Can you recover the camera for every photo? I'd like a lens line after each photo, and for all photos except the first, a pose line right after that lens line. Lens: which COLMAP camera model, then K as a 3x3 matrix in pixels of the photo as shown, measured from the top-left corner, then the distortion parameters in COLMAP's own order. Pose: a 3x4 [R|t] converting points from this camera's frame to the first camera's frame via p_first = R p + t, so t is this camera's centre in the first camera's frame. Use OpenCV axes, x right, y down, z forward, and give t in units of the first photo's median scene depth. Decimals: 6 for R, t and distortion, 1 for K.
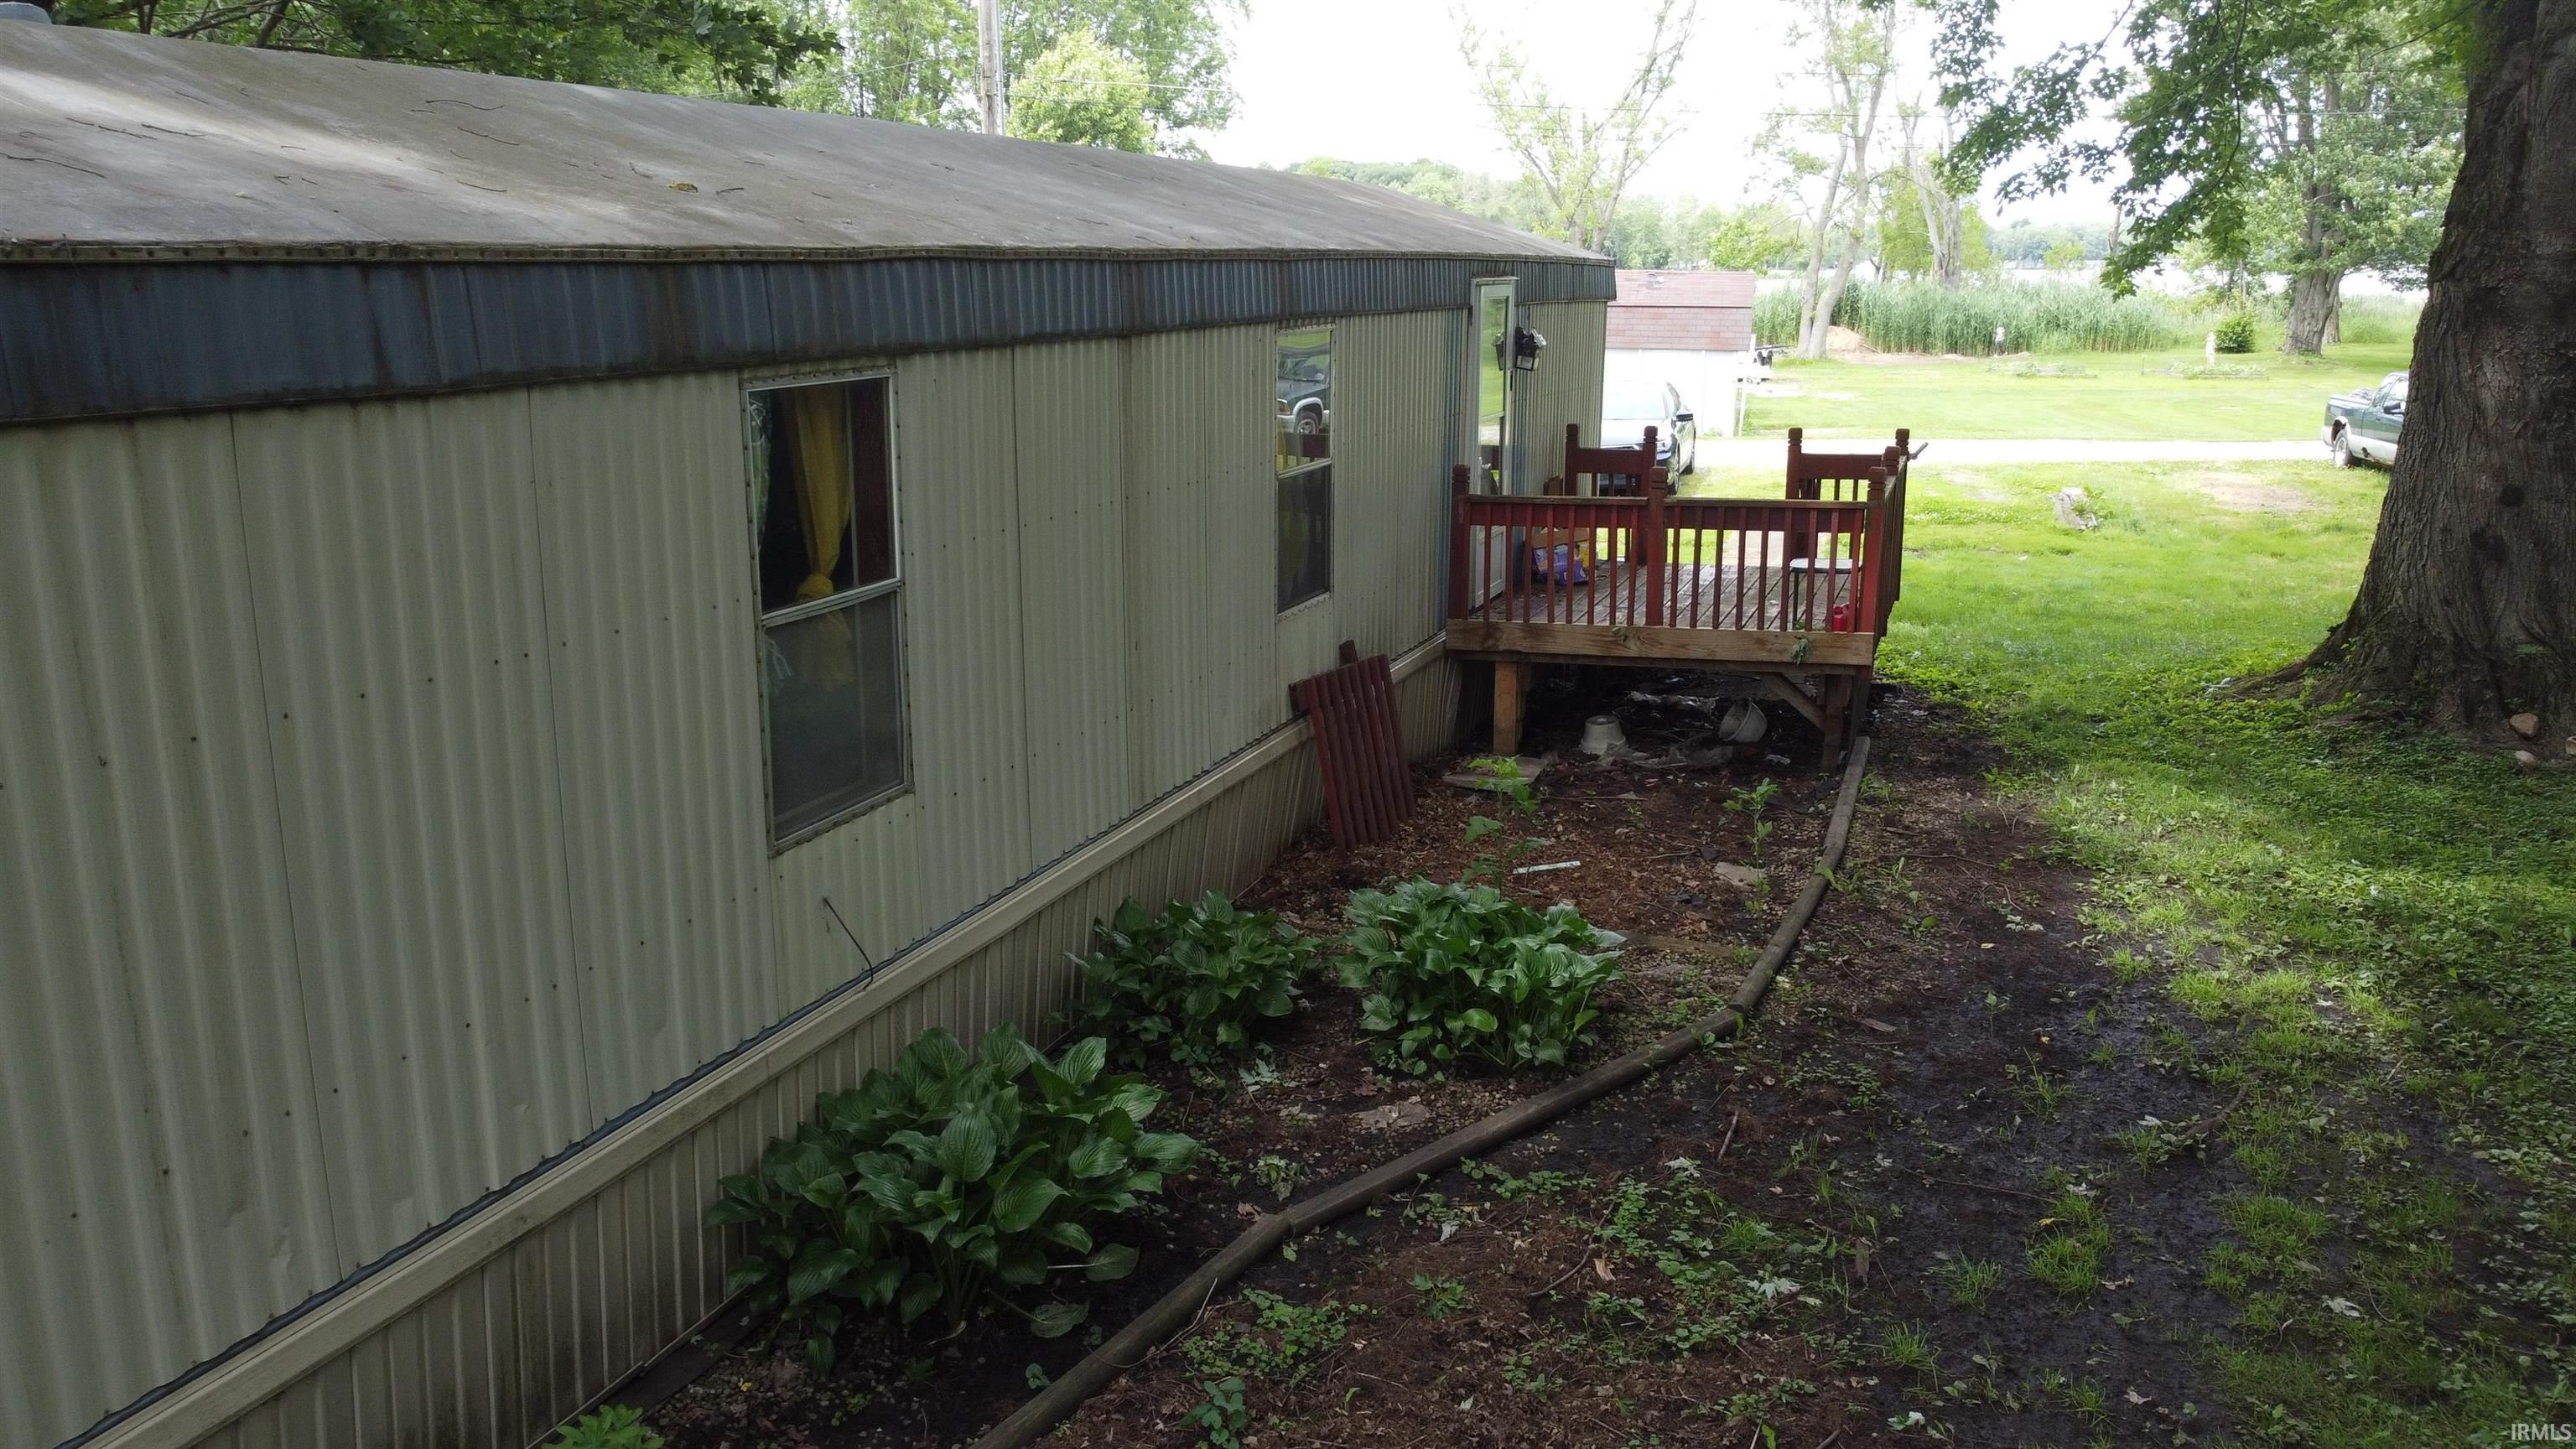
lens RADIAL K [[1954.5, 0, 1289.3], [0, 1954.5, 724.4], [0, 0, 1]] dist [-0.007337, 0.006757]
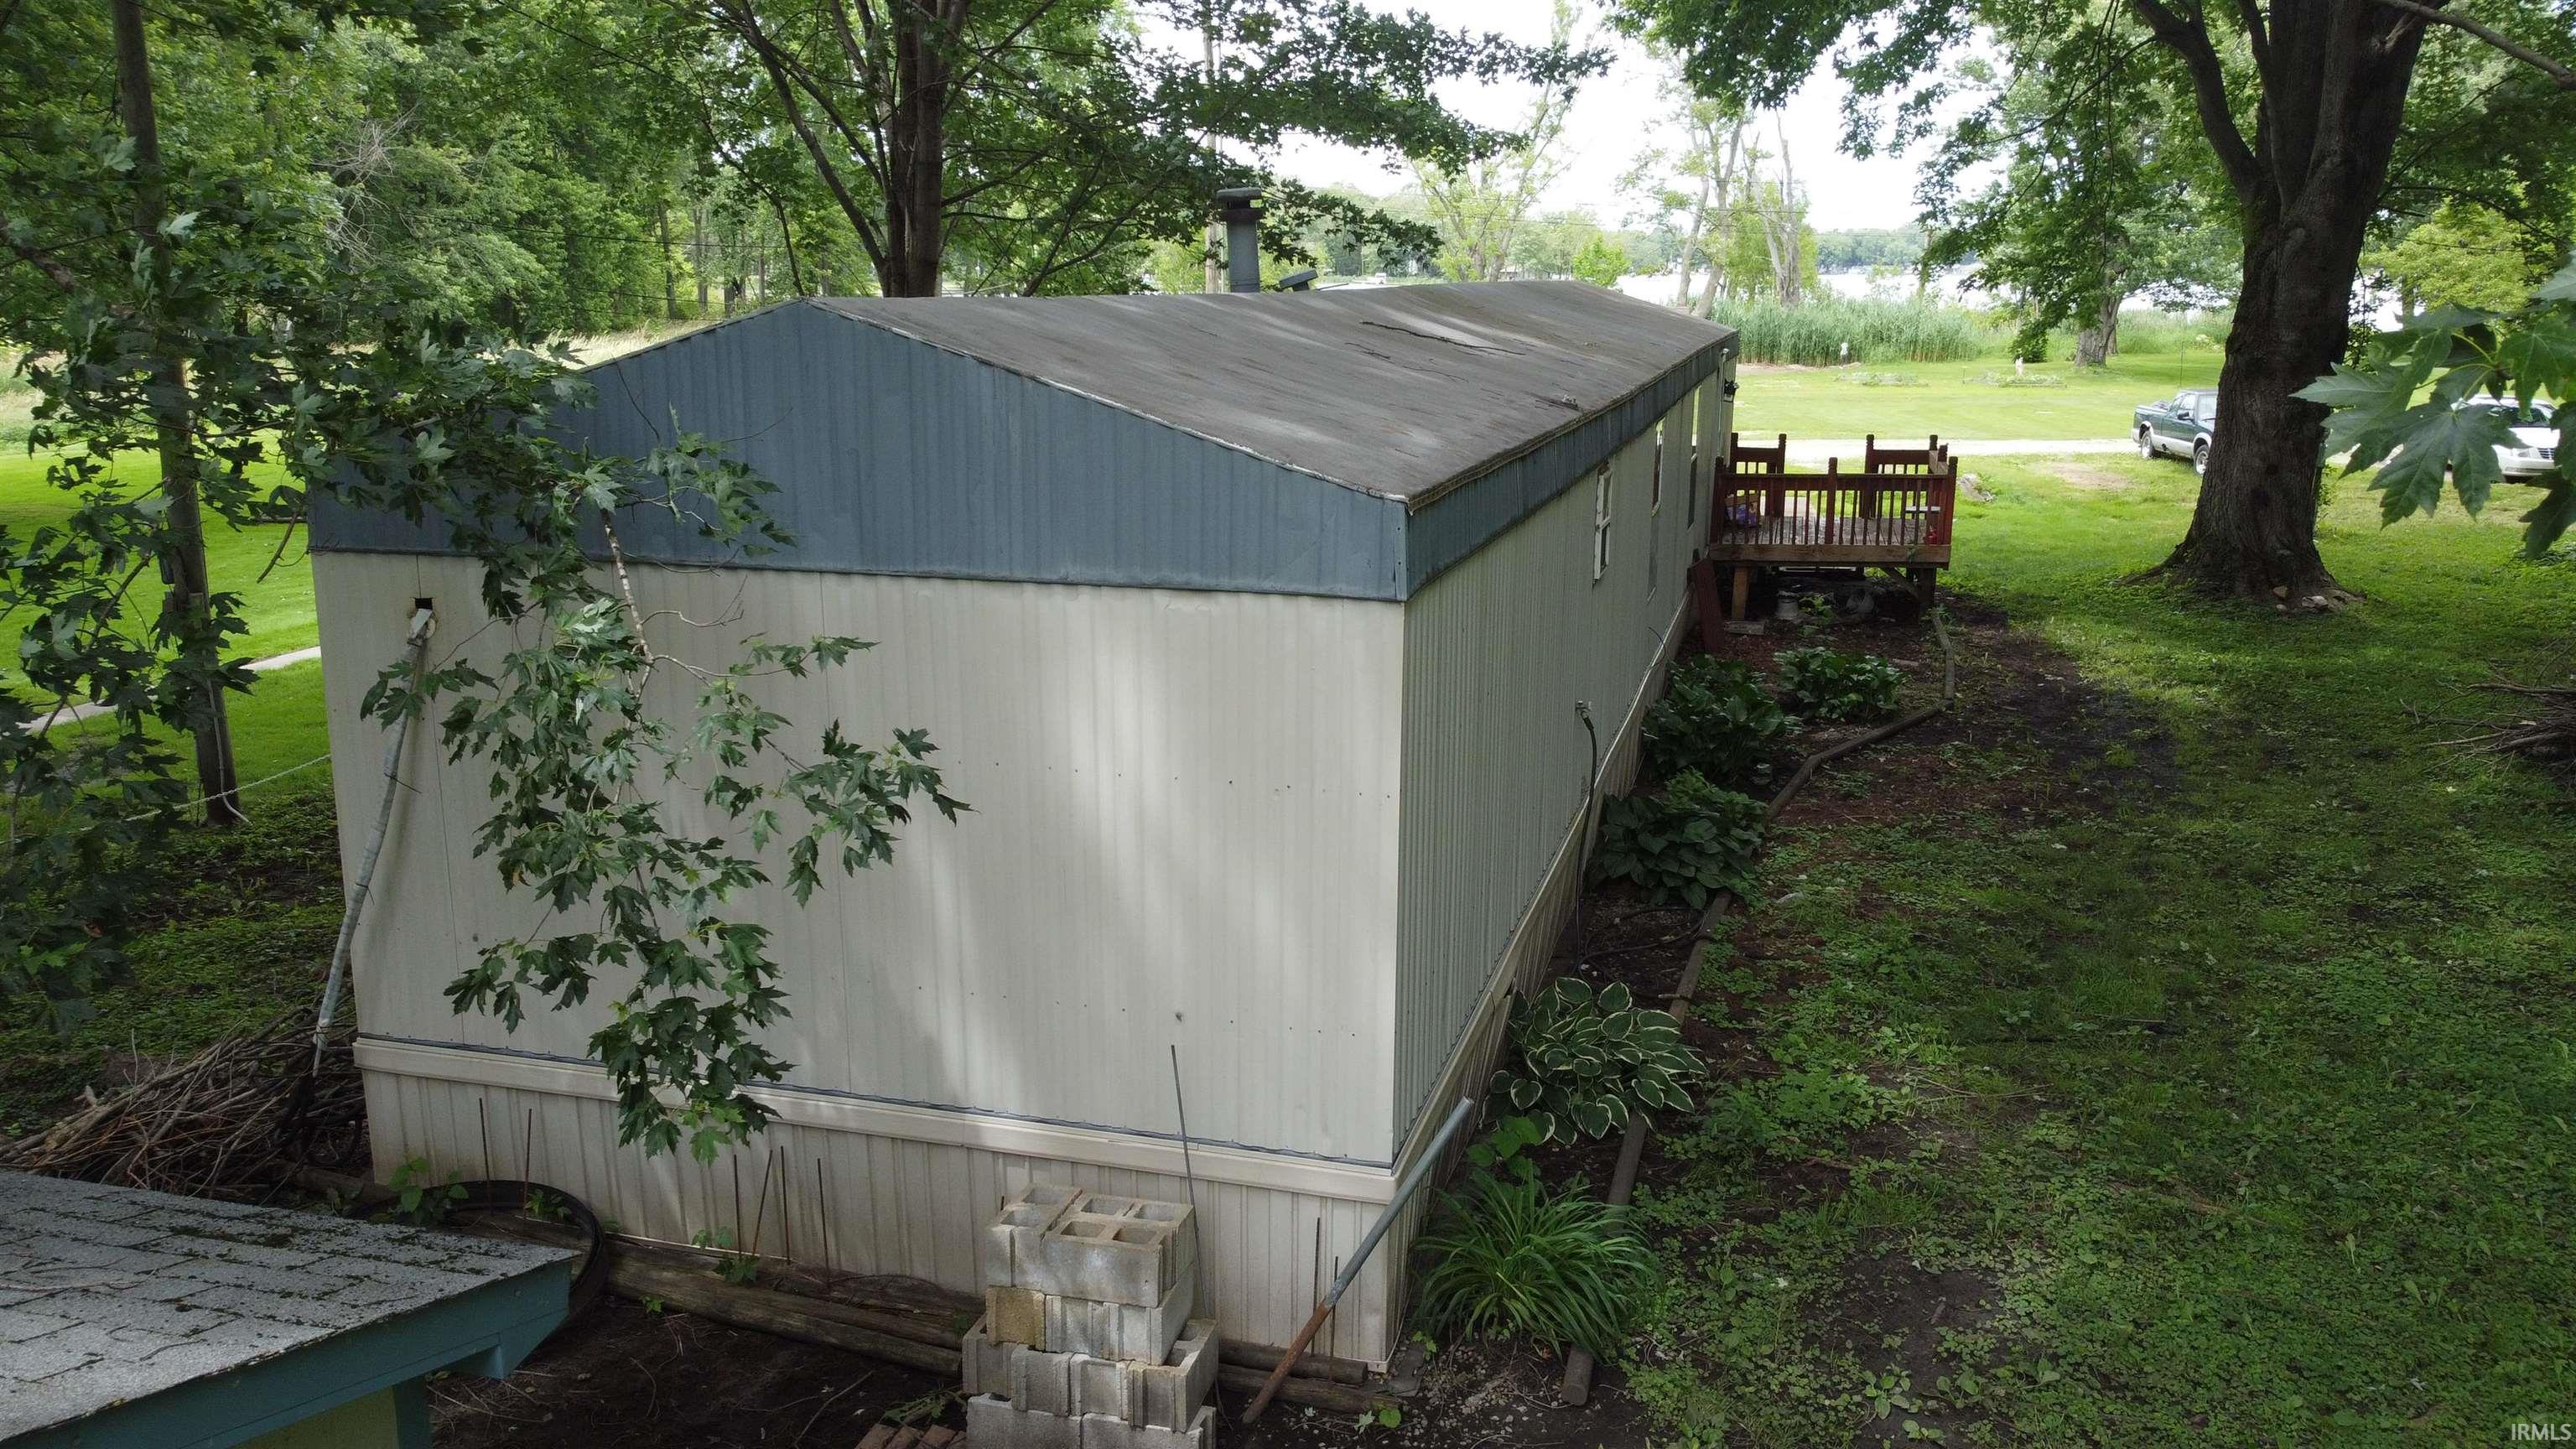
lens RADIAL K [[1954.5, 0, 1287.3], [0, 1954.5, 726.1], [0, 0, 1]] dist [-0.007337, 0.006757]
pose [[0.995028, -0.020163, 0.097534, -0.208209], [0.020166, 0.999796, 0.000952, 0.044969], [-0.097534, 0.001020, 0.995232, -0.320552]]
